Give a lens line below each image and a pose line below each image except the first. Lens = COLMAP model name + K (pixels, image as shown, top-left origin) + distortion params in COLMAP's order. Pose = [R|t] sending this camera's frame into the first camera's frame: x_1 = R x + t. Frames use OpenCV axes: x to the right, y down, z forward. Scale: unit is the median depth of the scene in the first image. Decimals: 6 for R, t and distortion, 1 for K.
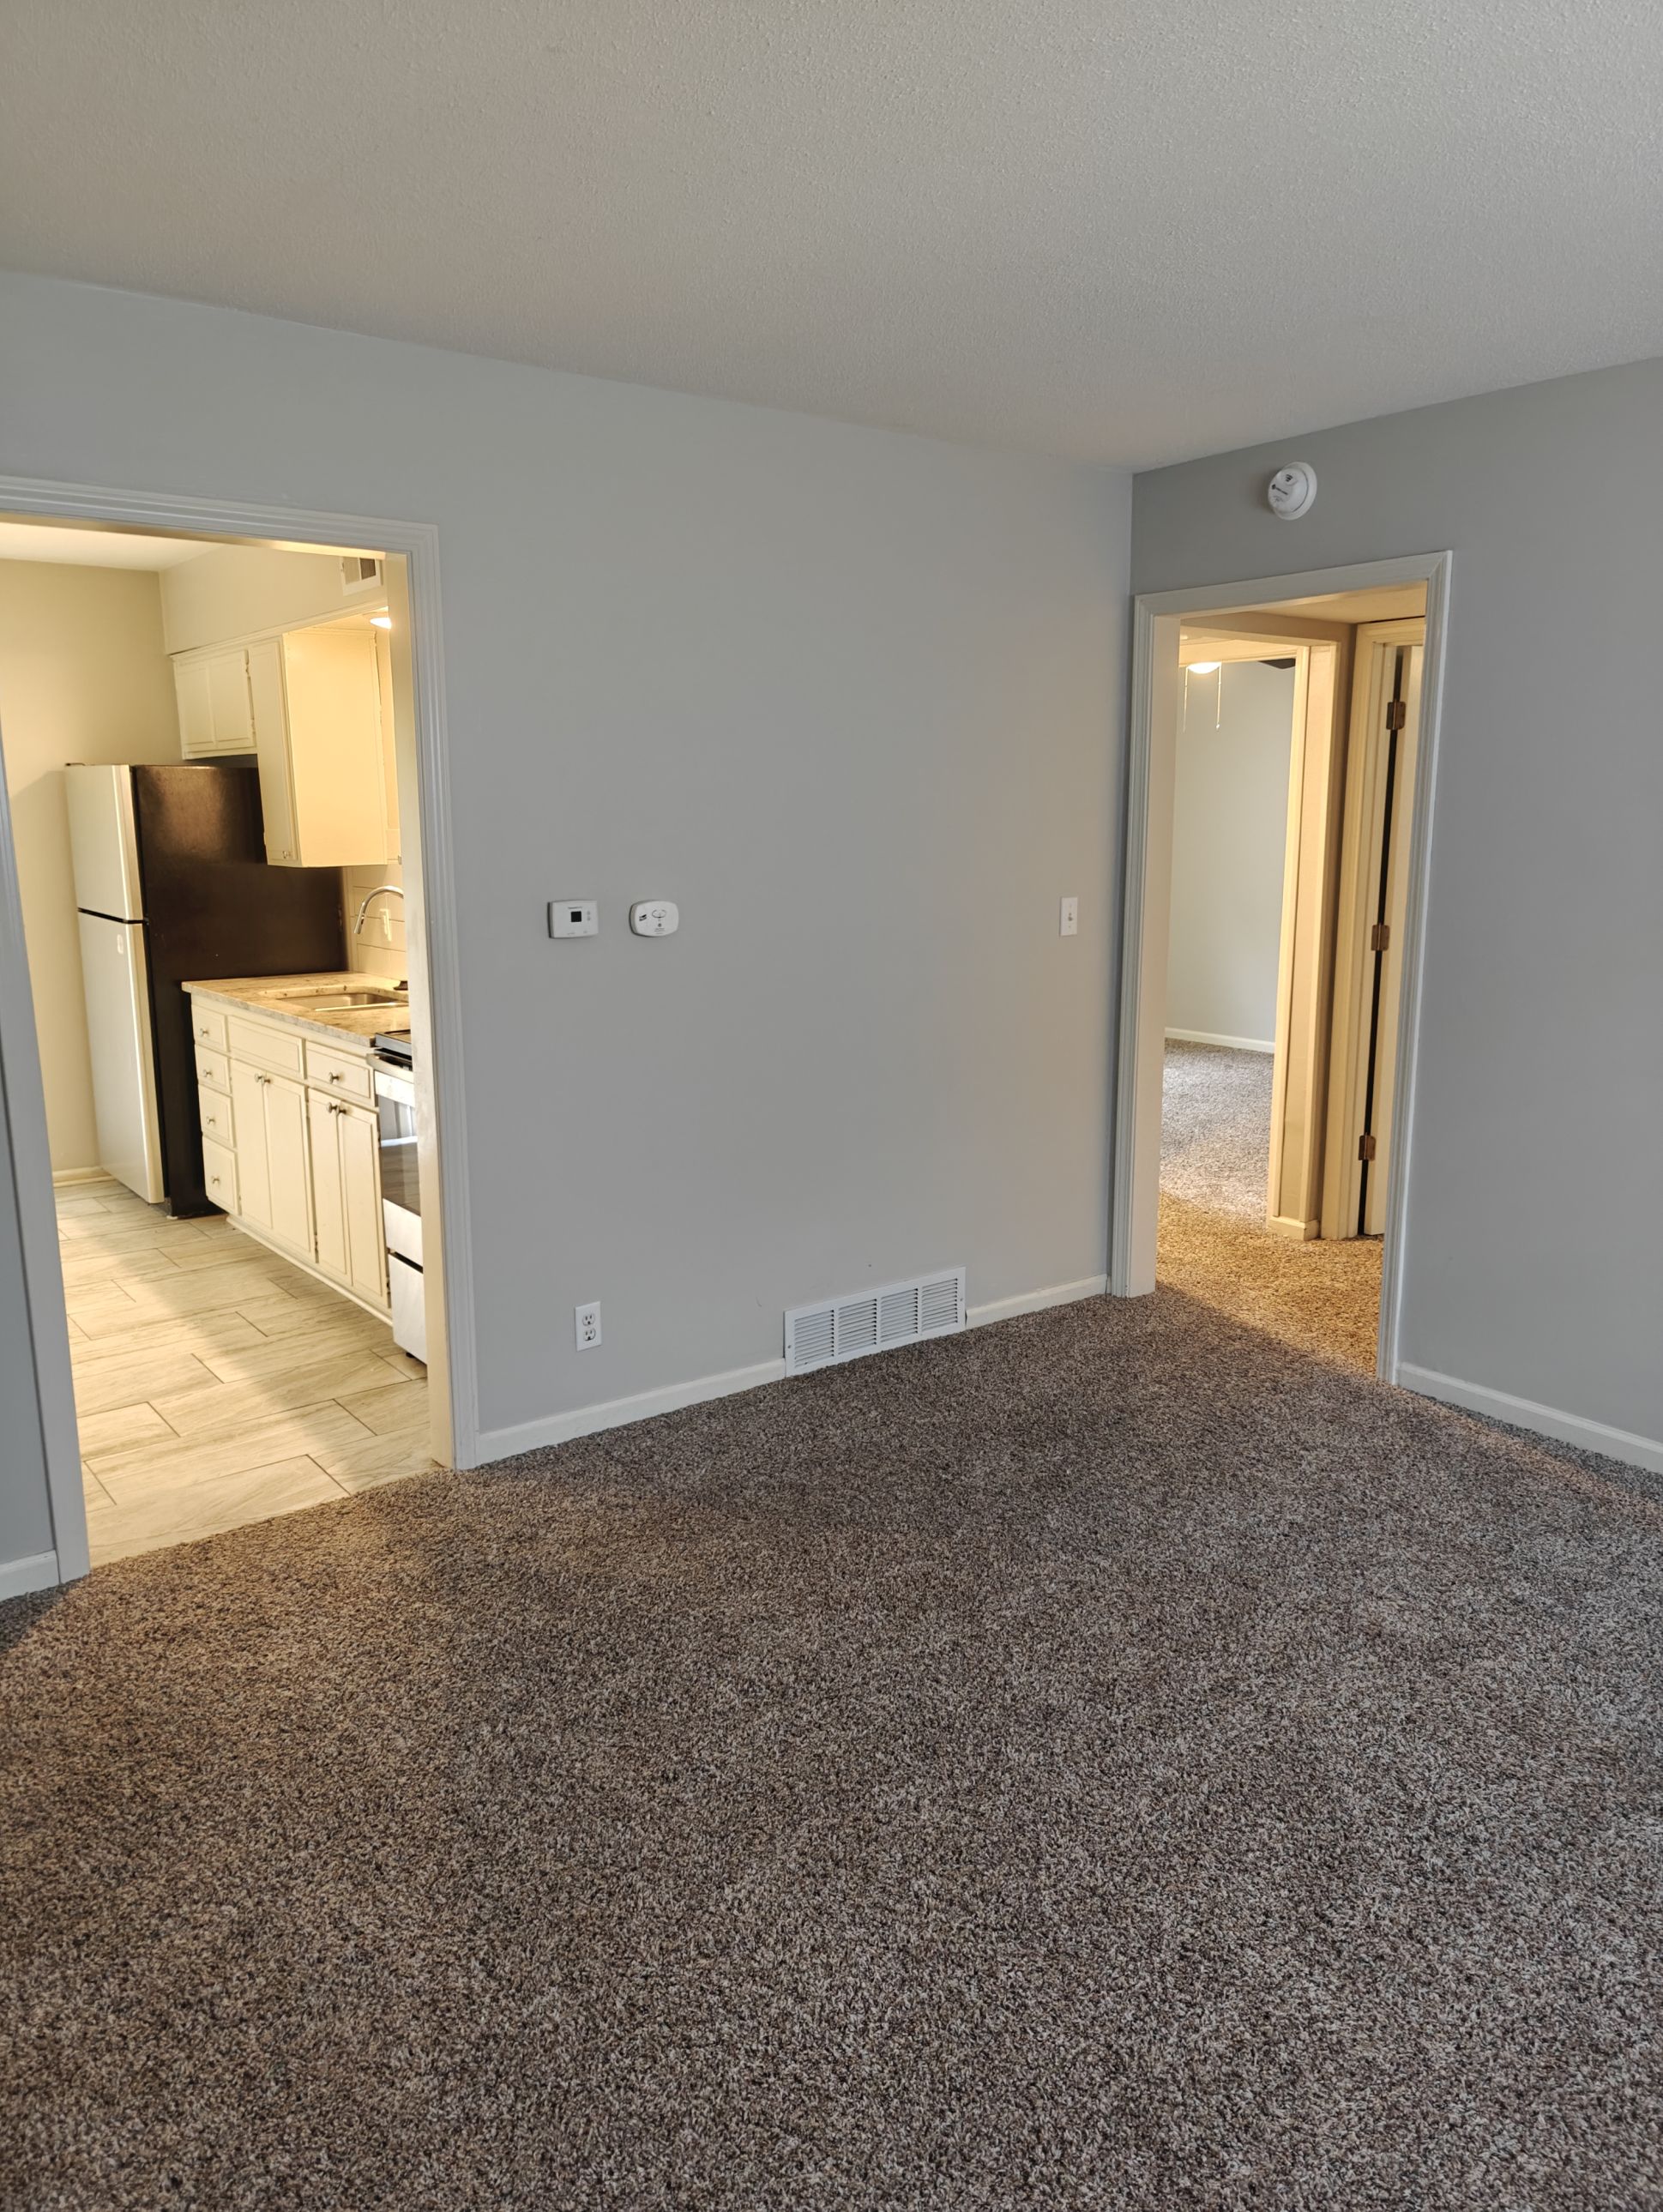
lens RADIAL K [[1541.9, 0, 831.5], [0, 1541.9, 1106.0], [0, 0, 1]] dist [0.072347, -0.061421]
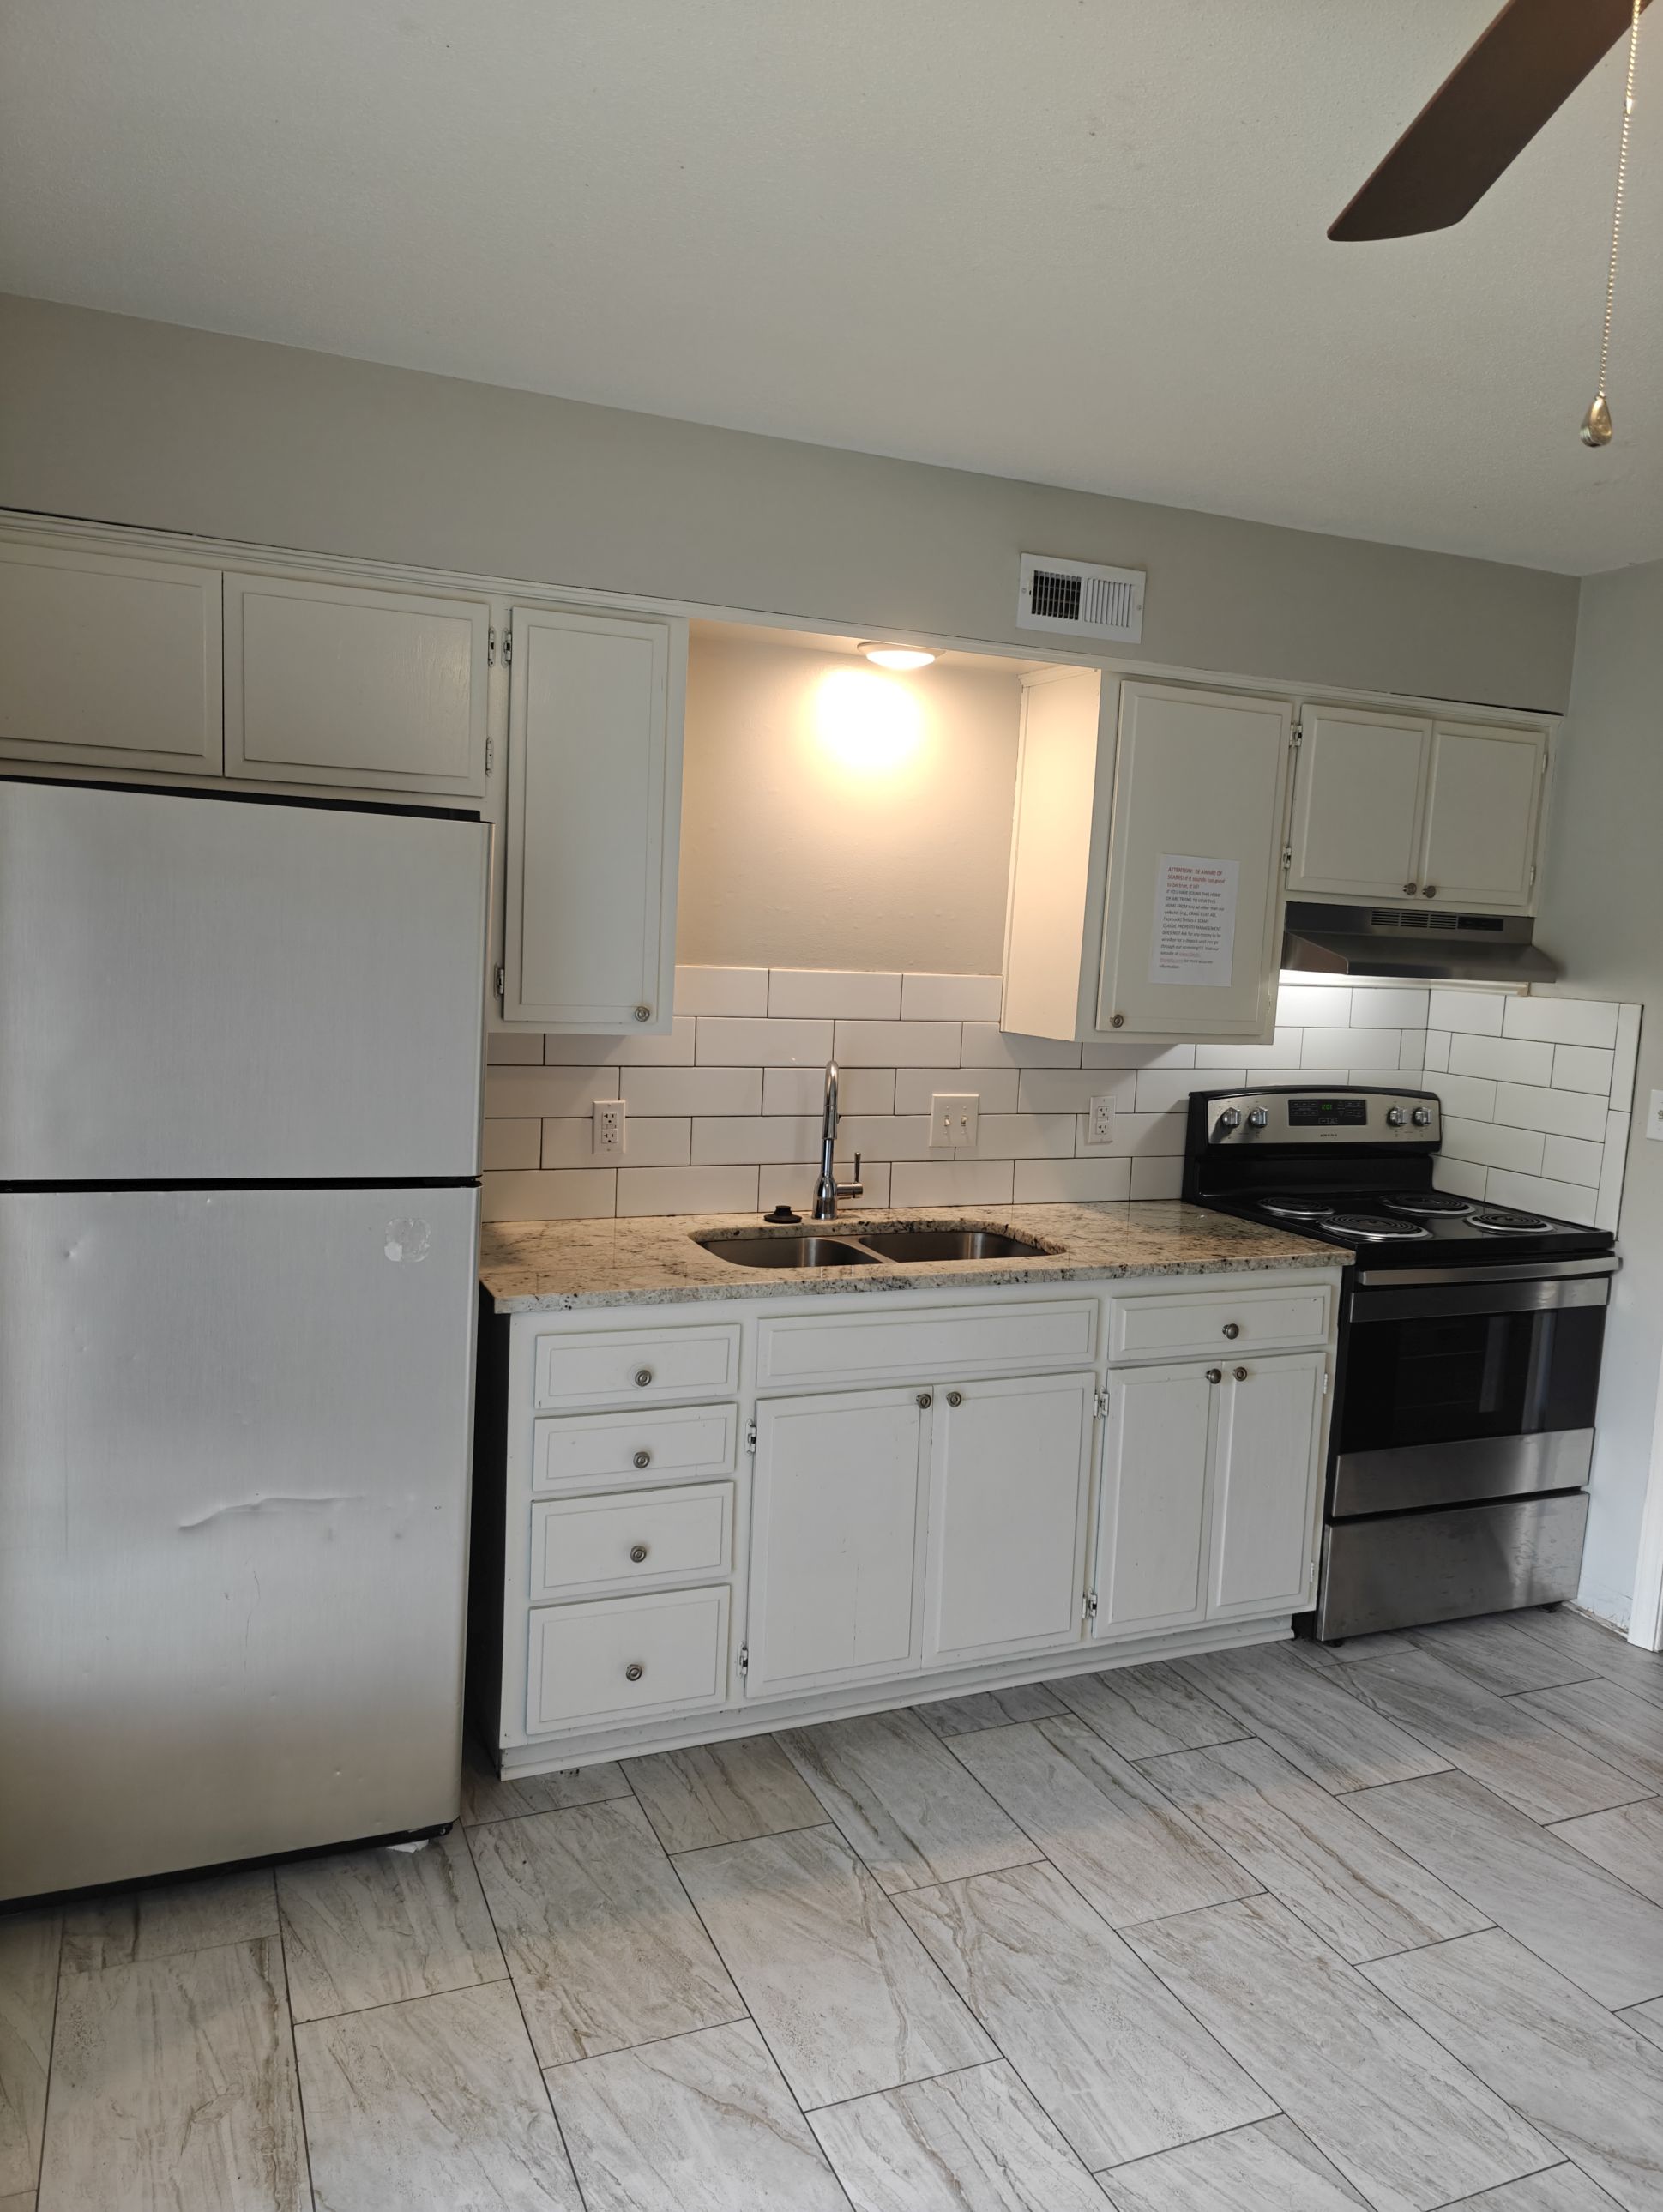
lens RADIAL K [[1532.6, 0, 793.7], [0, 1532.6, 1128.6], [0, 0, 1]] dist [0.100469, -0.104158]
pose [[0.251338, -0.102275, 0.962481, -0.828738], [0.141869, 0.987554, 0.067893, -0.146866], [-0.957446, 0.119482, 0.262720, 0.792772]]
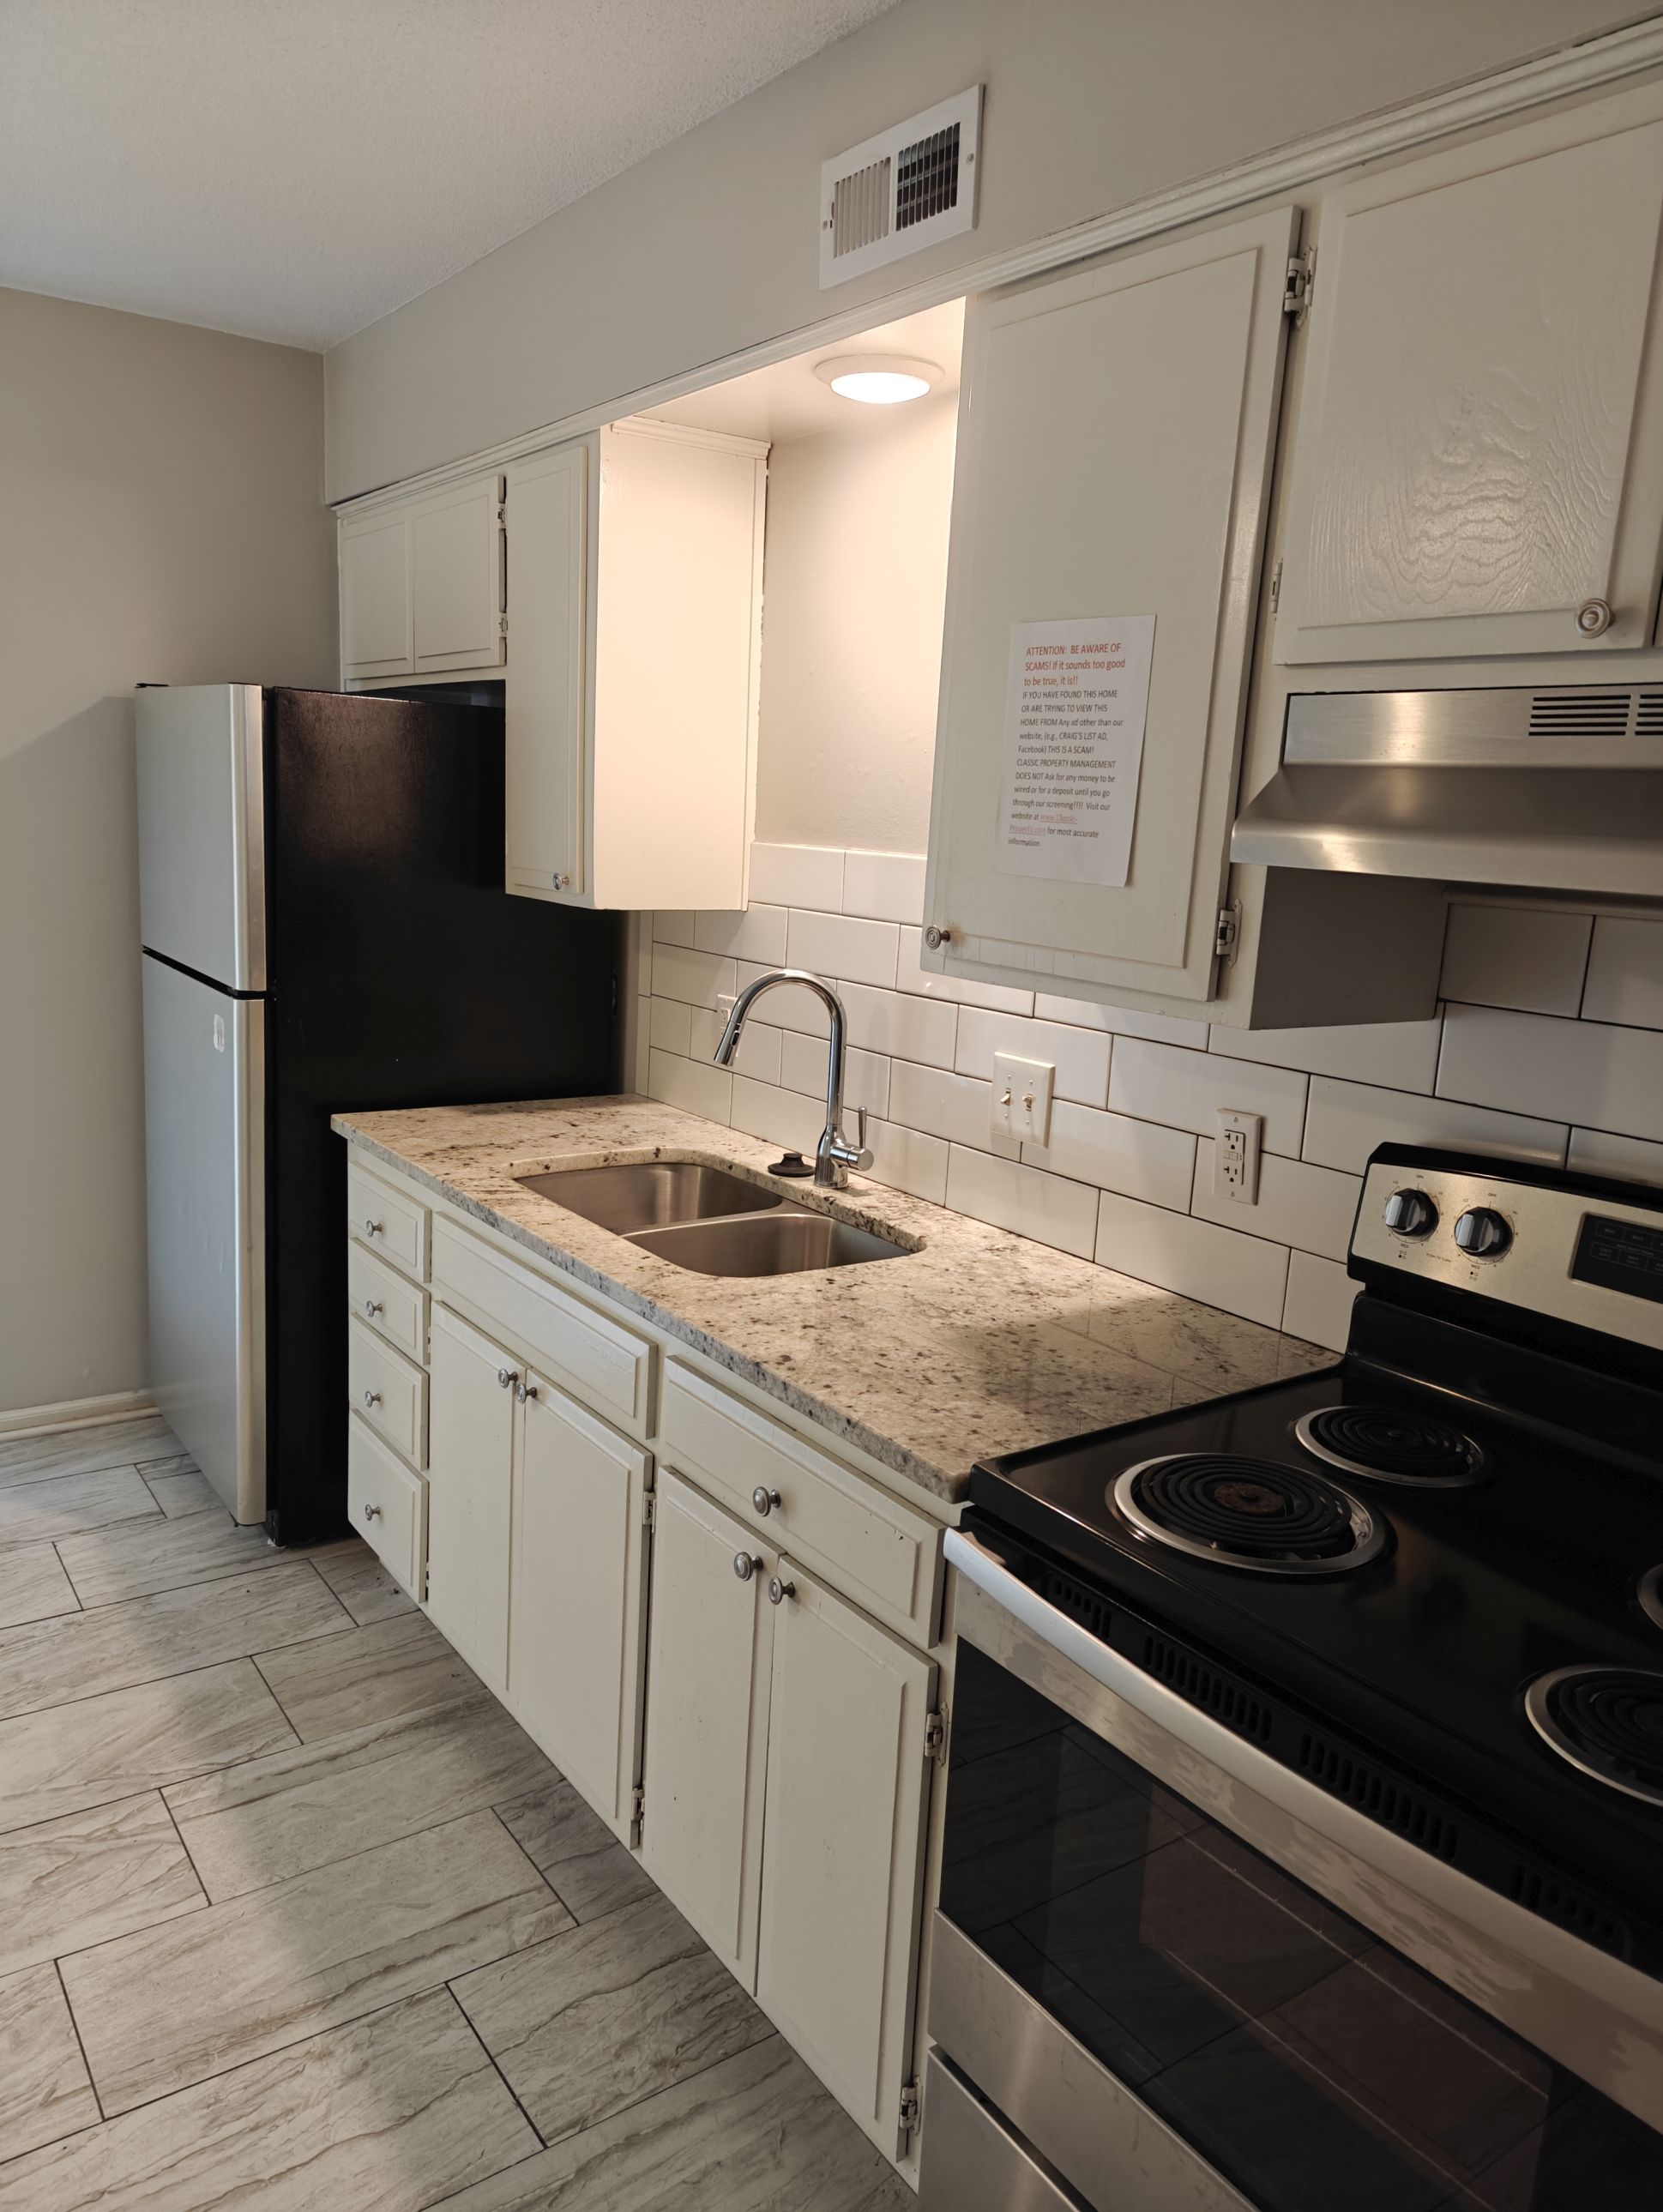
lens RADIAL K [[1541.9, 0, 831.5], [0, 1541.9, 1106.0], [0, 0, 1]] dist [0.072347, -0.061421]
pose [[0.997791, 0.062287, -0.023114, -0.240937], [-0.062360, 0.998051, -0.002436, -0.091620], [0.022917, 0.003872, 0.999730, 0.491925]]
